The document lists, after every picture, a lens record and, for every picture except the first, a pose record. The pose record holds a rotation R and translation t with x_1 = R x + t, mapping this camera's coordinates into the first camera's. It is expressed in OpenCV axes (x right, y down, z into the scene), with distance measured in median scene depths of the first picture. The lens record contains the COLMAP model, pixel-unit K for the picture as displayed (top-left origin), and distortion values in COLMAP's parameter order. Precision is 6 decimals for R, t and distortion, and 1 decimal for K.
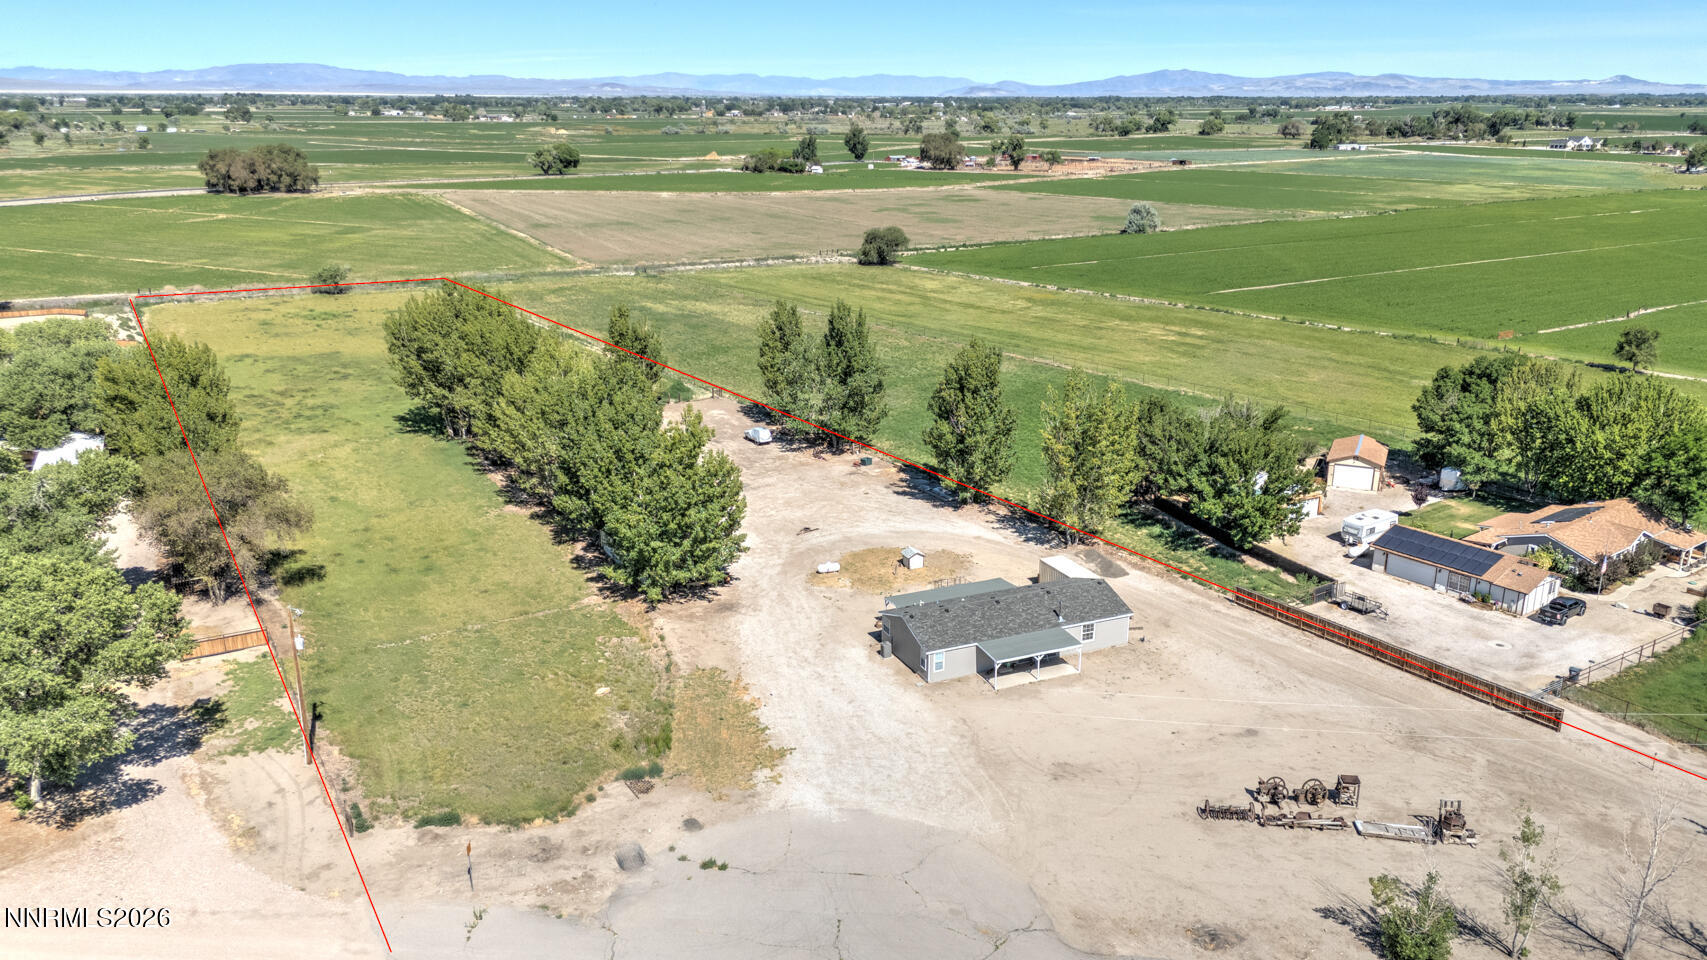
lens RADIAL K [[1285.4, 0, 853.5], [0, 1285.4, 480.0], [0, 0, 1]] dist [0.090537, -0.114399]
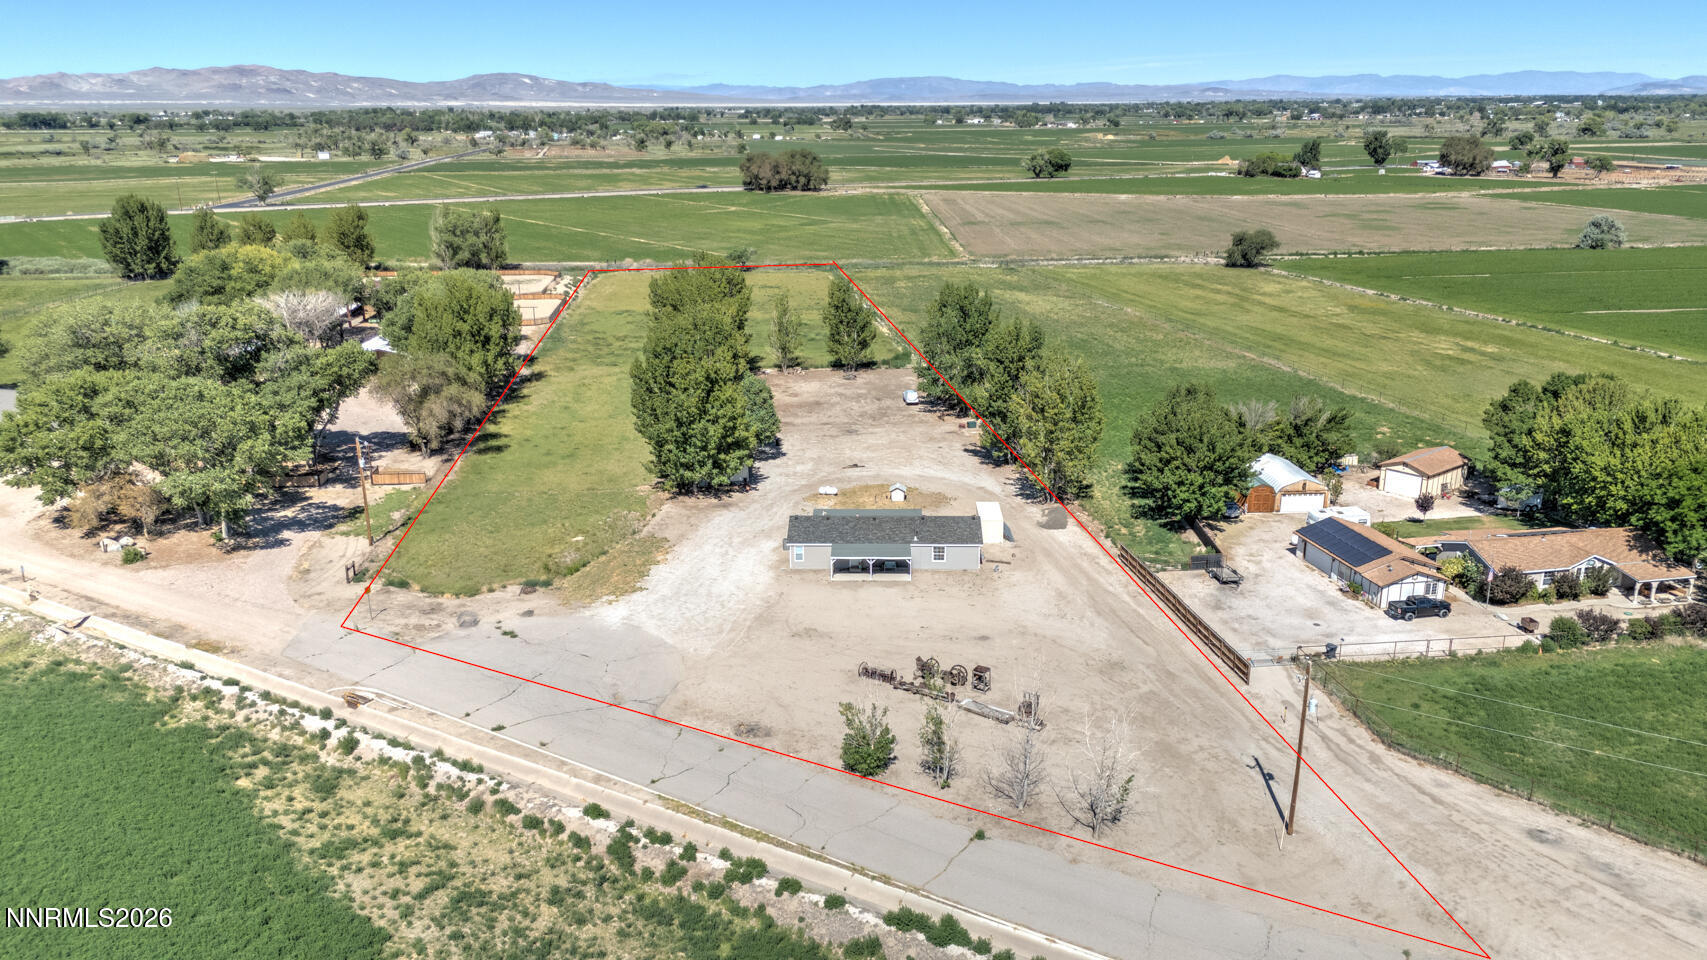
lens RADIAL K [[1285.4, 0, 853.5], [0, 1285.4, 480.0], [0, 0, 1]] dist [0.090537, -0.114399]
pose [[0.896016, 0.116813, -0.428381, 0.138540], [-0.118410, 0.992698, 0.023022, 0.007017], [0.427942, 0.030096, 0.903305, -0.027345]]
